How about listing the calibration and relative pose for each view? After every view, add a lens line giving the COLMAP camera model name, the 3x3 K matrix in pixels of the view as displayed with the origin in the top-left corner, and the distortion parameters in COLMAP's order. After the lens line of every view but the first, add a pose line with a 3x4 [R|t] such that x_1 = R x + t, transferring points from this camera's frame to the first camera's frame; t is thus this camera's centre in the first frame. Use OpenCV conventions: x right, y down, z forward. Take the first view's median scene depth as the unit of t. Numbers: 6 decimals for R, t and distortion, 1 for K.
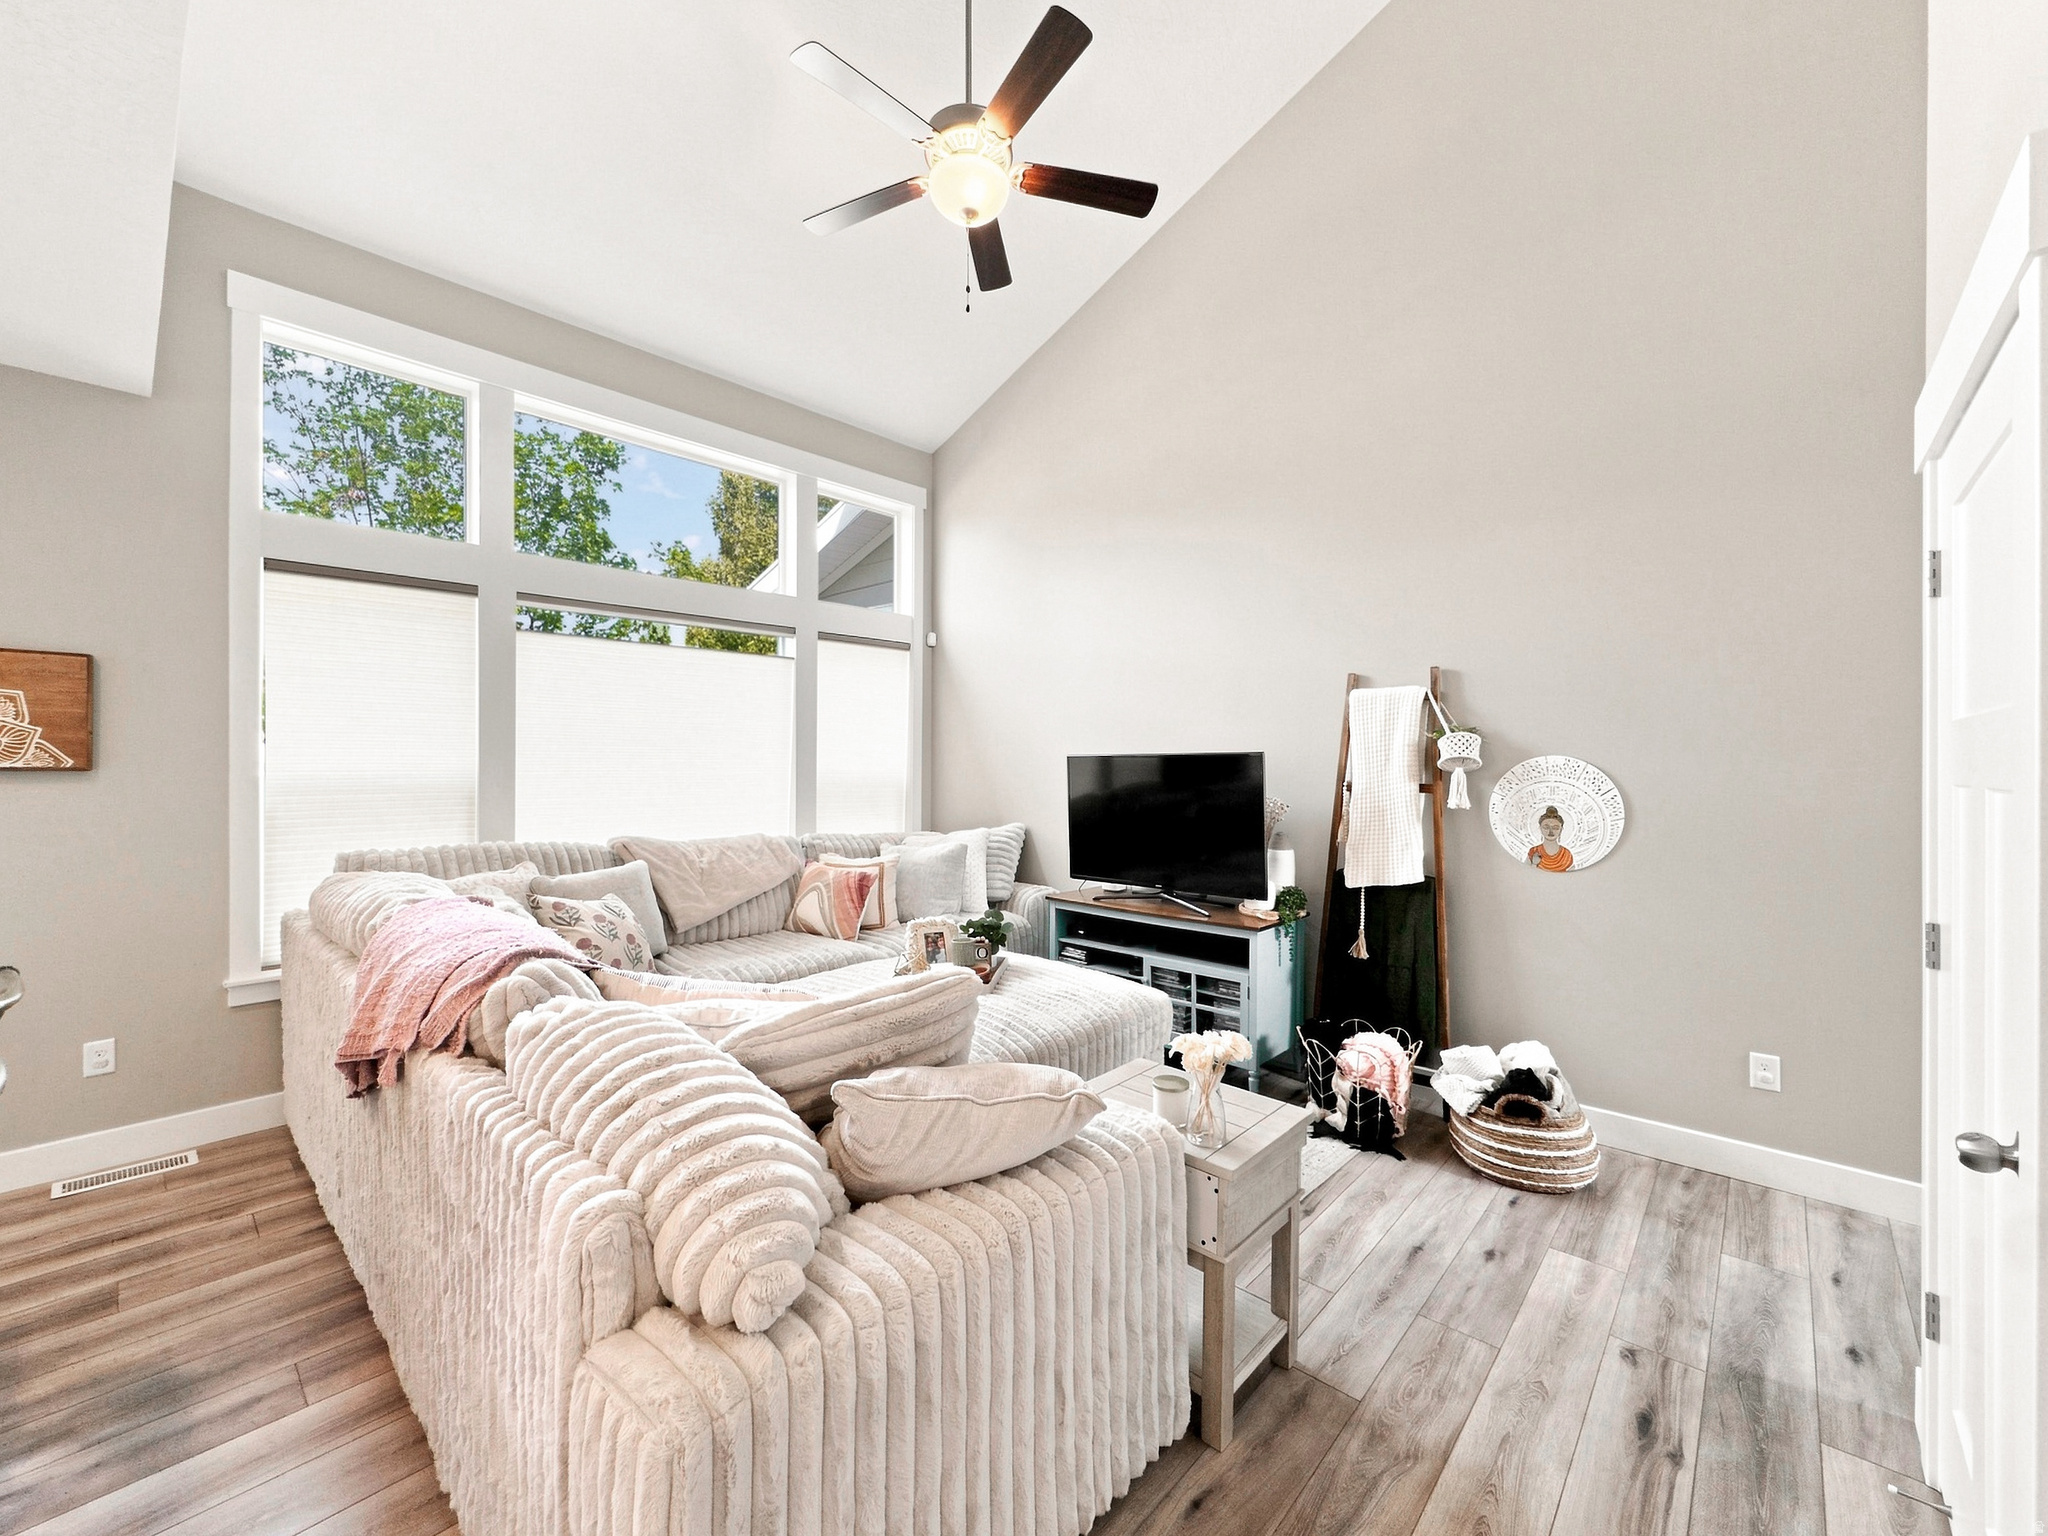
lens RADIAL K [[828.8, 0, 1024.0], [0, 828.8, 768.0], [0, 0, 1]] dist [-0.000566, 0.000369]
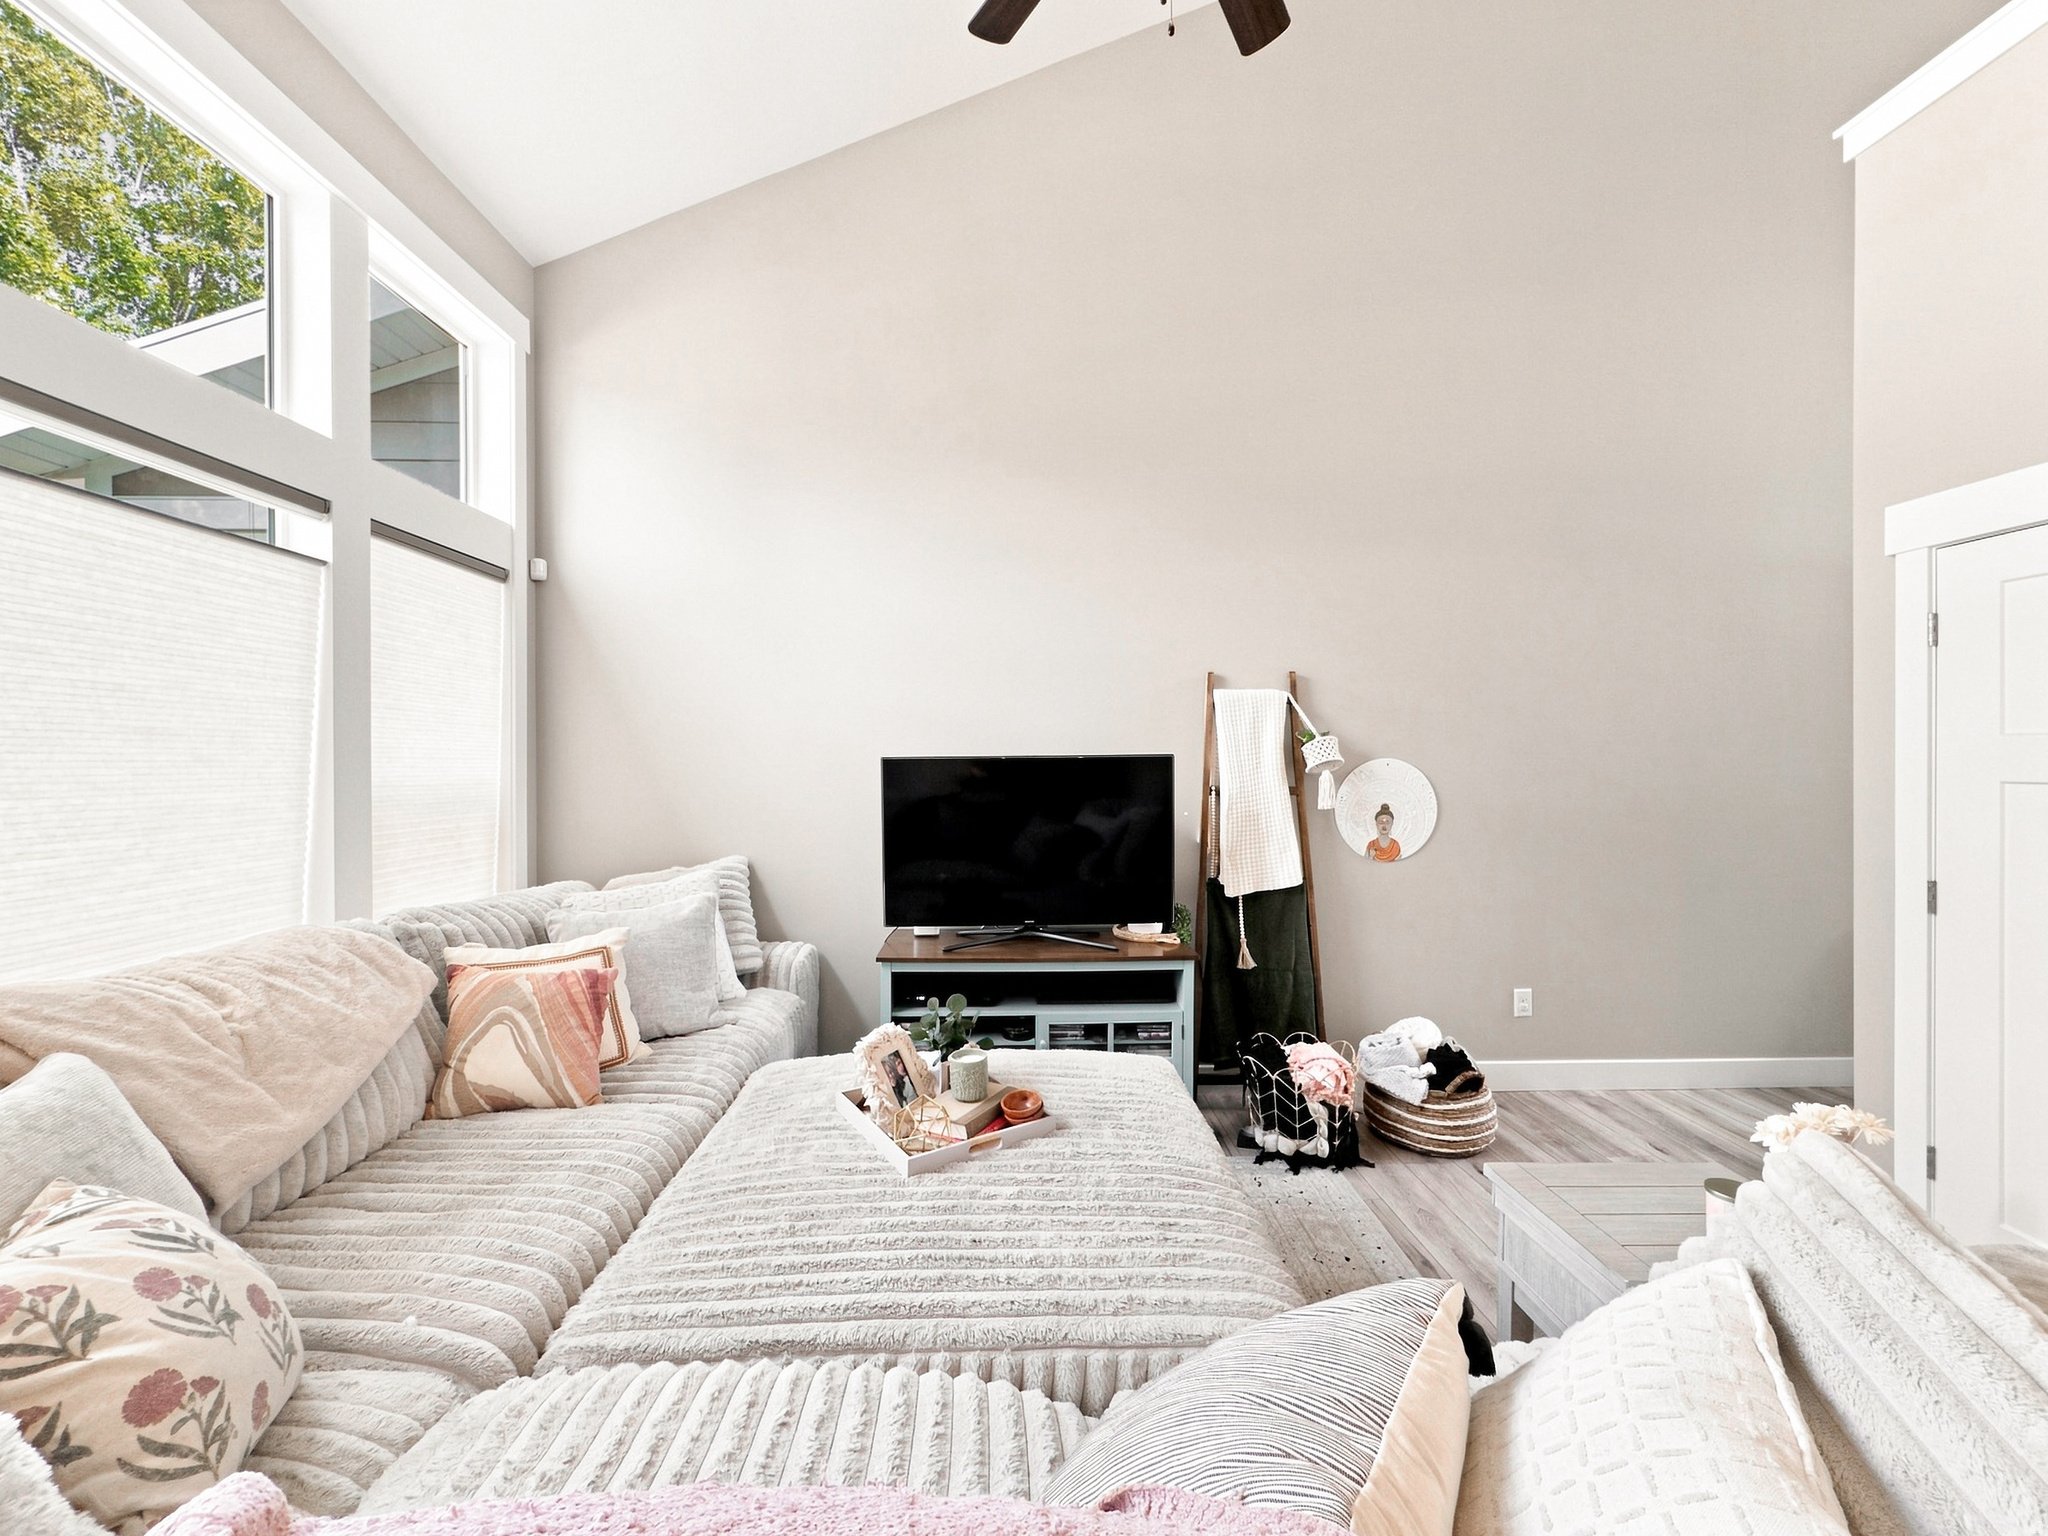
lens RADIAL K [[817.3, 0, 1024.0], [0, 817.3, 768.0], [0, 0, 1]] dist [-0.001646, -0.000244]
pose [[0.718579, -0.009403, 0.695382, -0.452149], [0.008153, 0.999954, 0.005096, -0.011313], [-0.695397, 0.002008, 0.718623, 0.508816]]
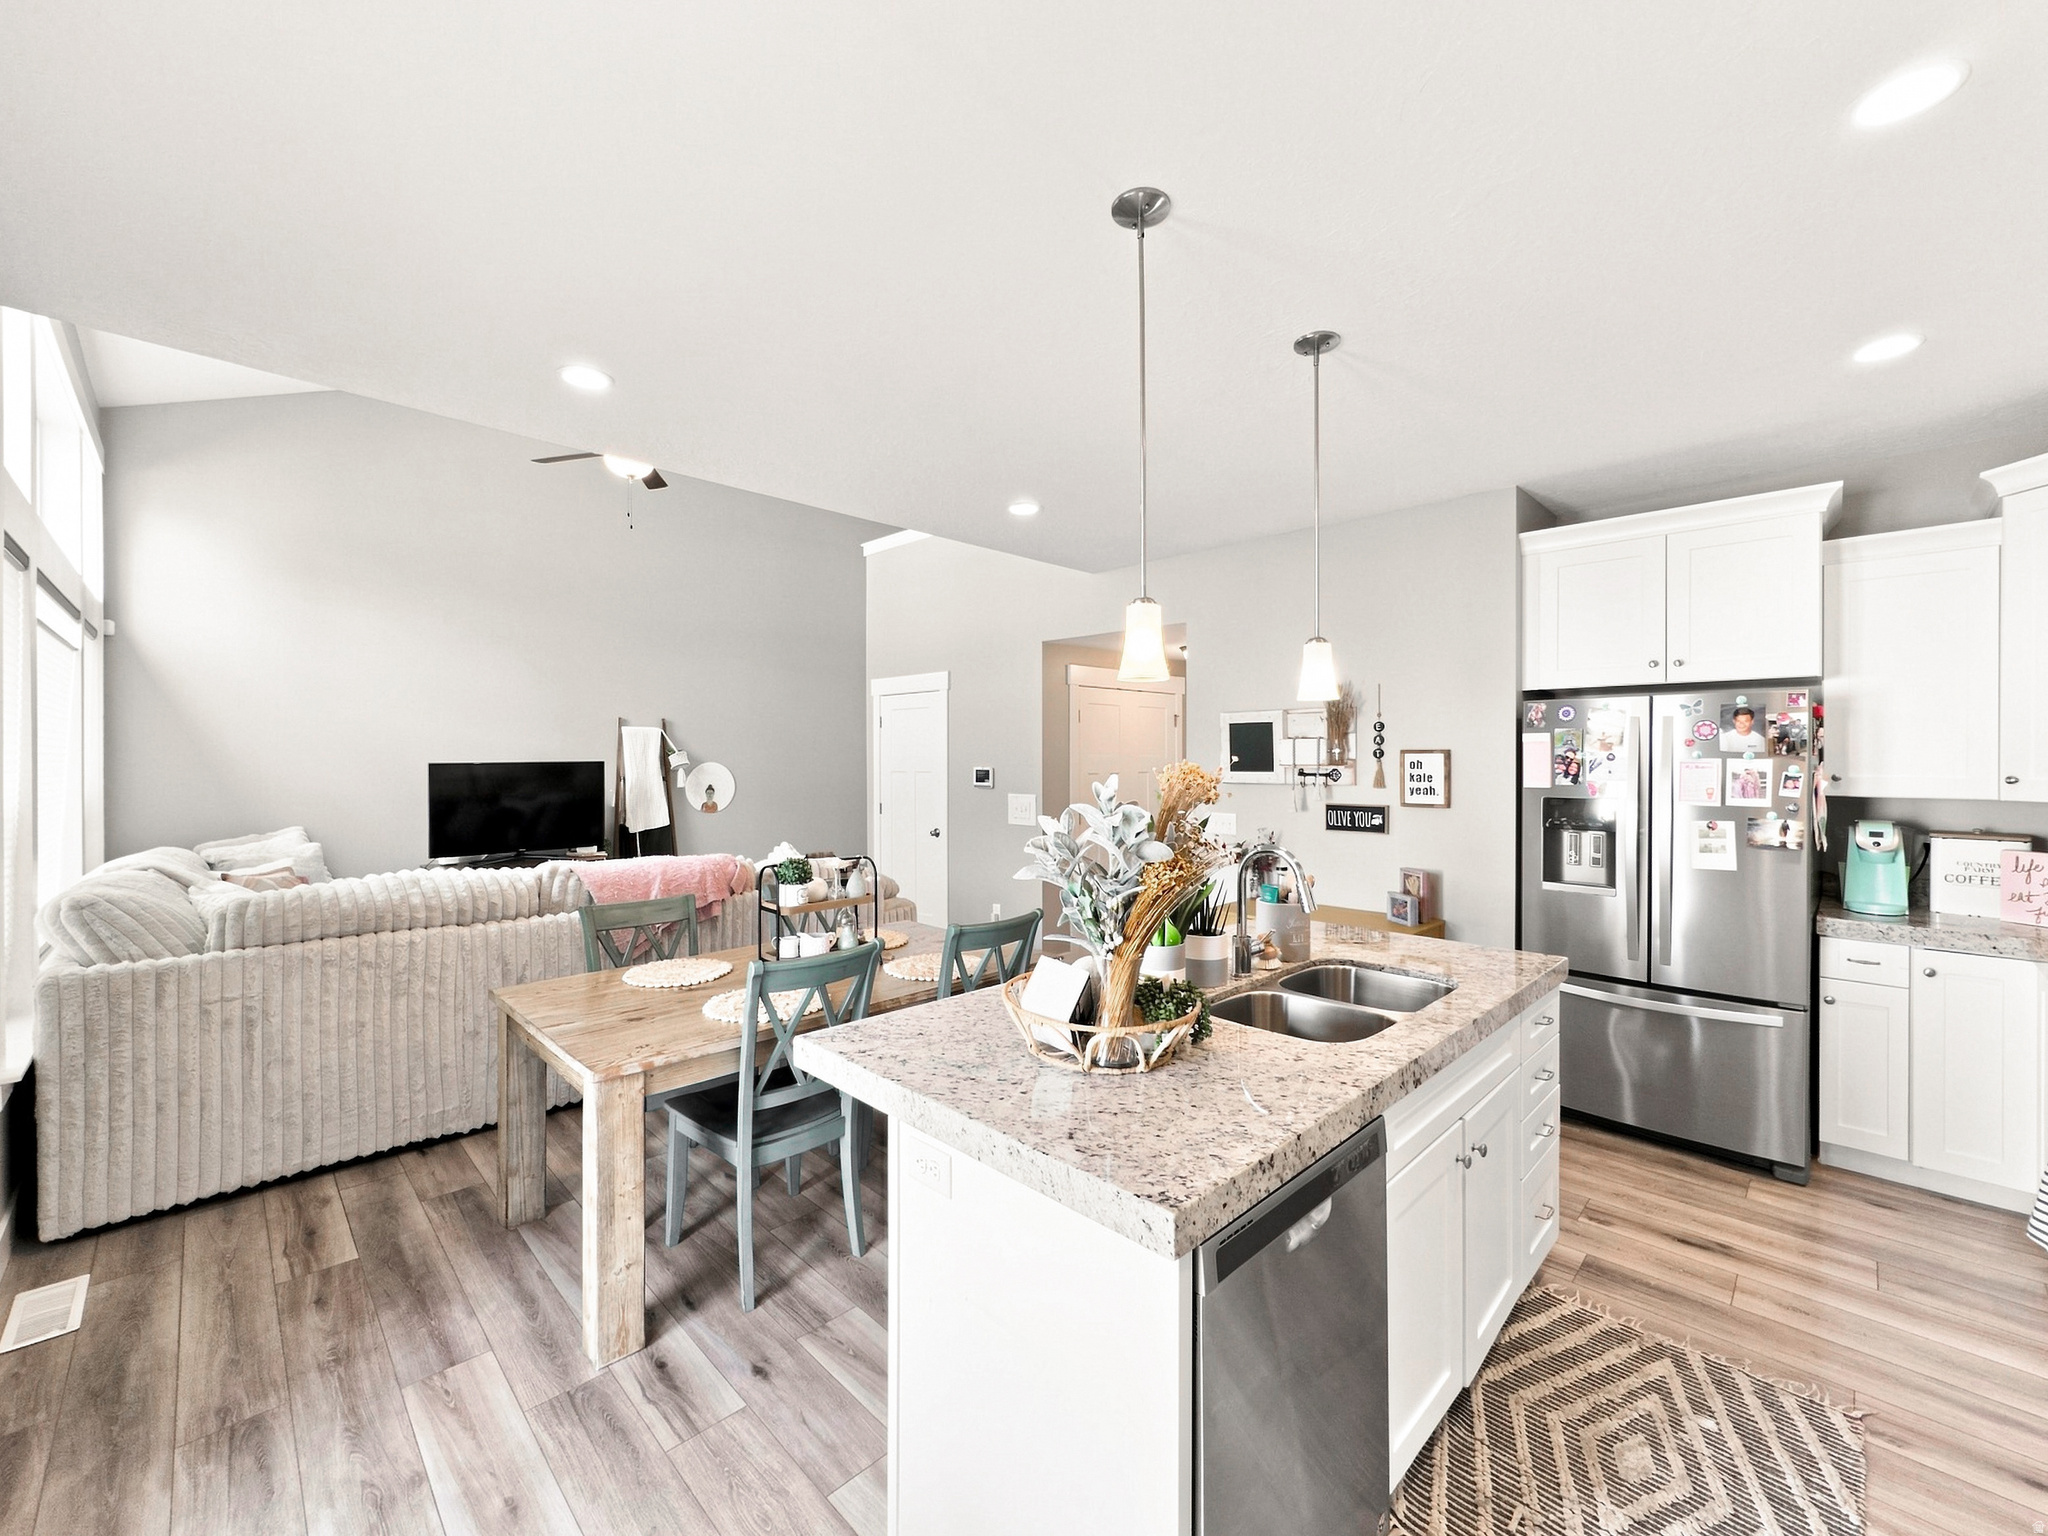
lens RADIAL K [[815.2, 0, 1024.0], [0, 815.2, 768.0], [0, 0, 1]] dist [0.002092, -0.007162]
pose [[0.044353, -0.016152, 0.998885, -1.481841], [0.003316, 0.999866, 0.016021, -0.030833], [-0.999010, 0.002601, 0.044401, 0.026772]]
